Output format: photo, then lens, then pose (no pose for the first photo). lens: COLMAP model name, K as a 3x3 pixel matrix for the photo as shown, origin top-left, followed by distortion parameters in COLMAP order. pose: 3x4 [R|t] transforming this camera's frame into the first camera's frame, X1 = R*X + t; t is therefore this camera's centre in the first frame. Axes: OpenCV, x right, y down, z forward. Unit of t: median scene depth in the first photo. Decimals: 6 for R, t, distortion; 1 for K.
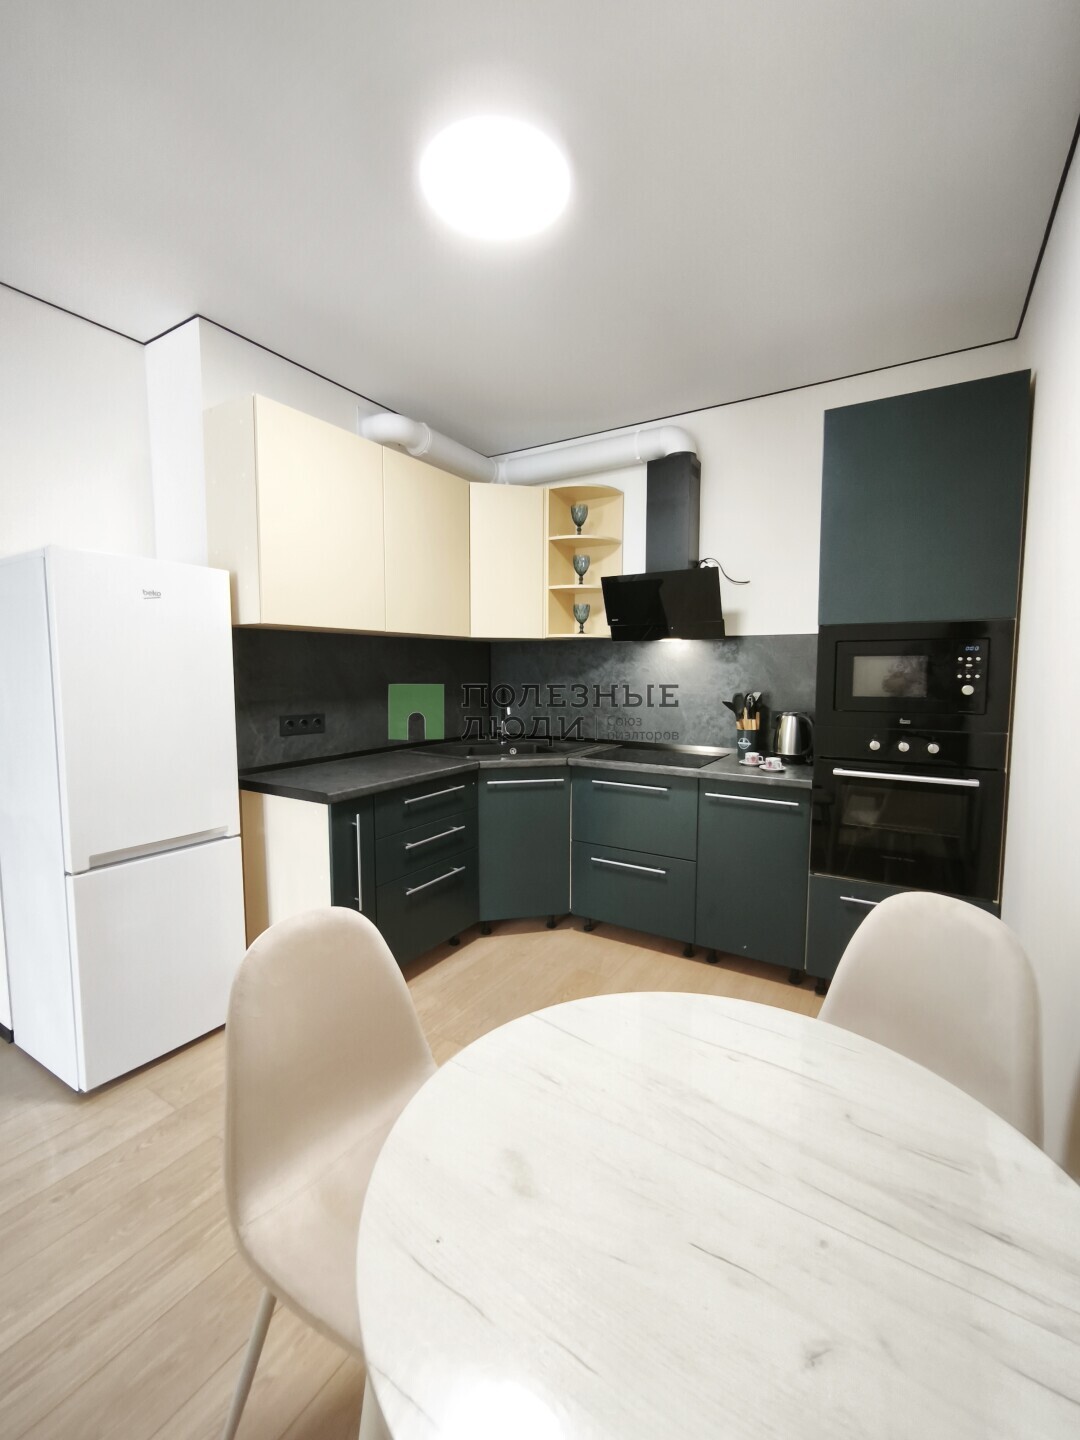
lens RADIAL K [[614.9, 0, 539.1], [0, 614.9, 719.3], [0, 0, 1]] dist [-0.001299, -0.000111]
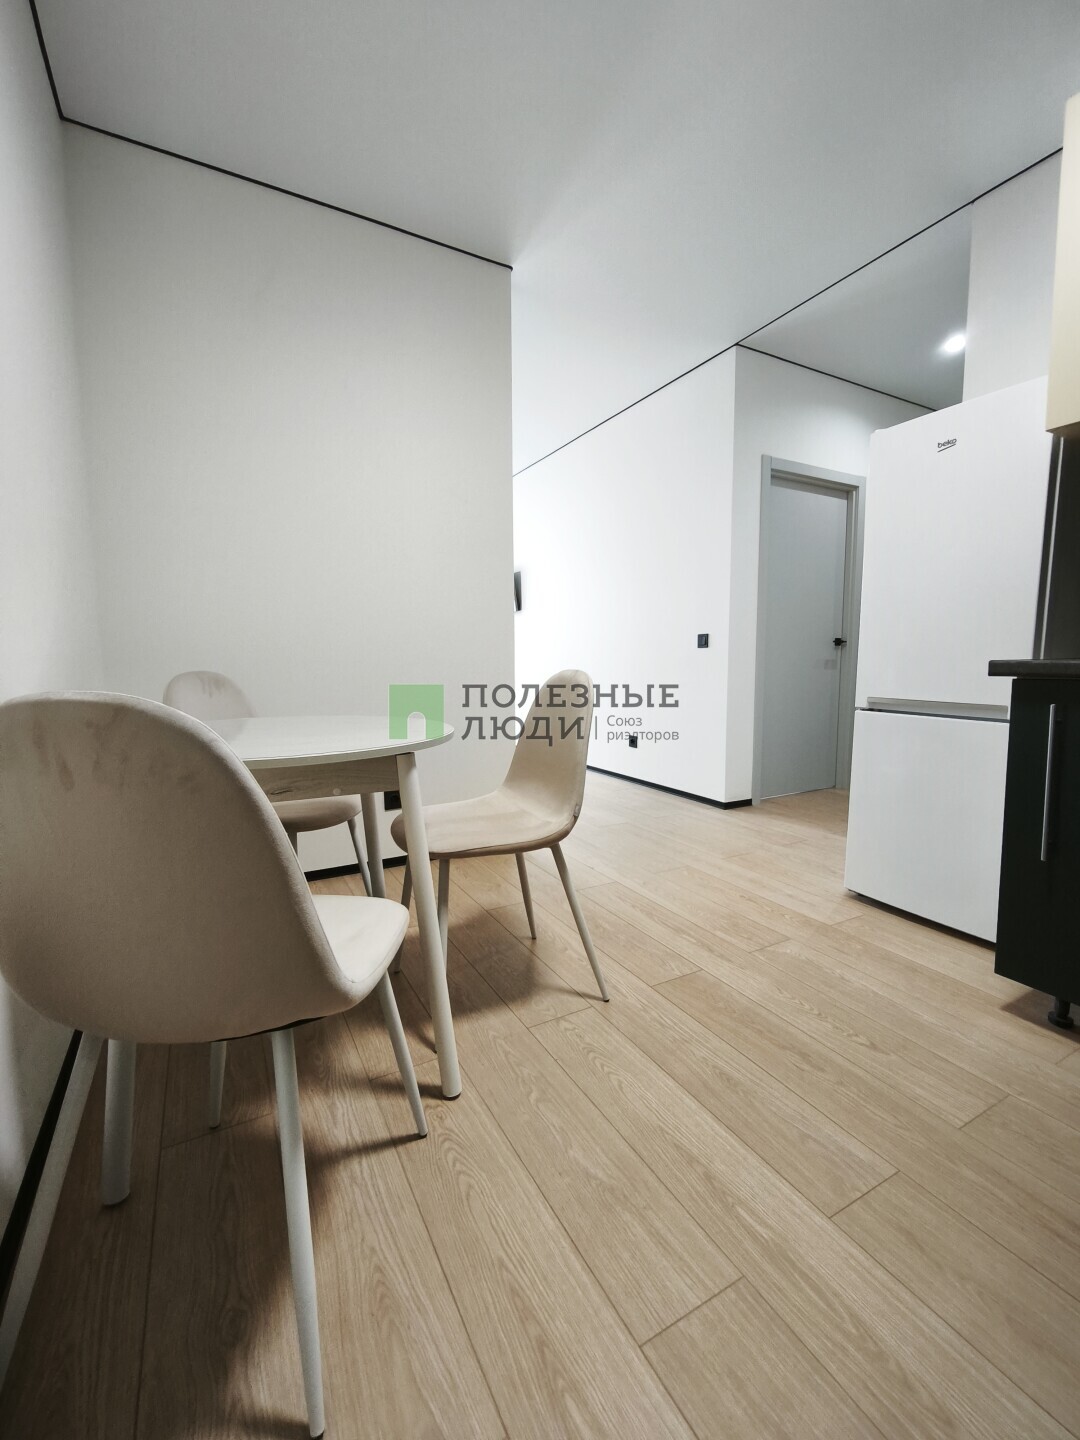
lens RADIAL K [[614.9, 0, 541.7], [0, 614.9, 722.0], [0, 0, 1]] dist [-0.001299, -0.000111]
pose [[-0.489759, 0.094507, -0.866721, 0.664583], [-0.065435, 0.987319, 0.144633, 0.153860], [0.869399, 0.127549, -0.477365, 1.126171]]
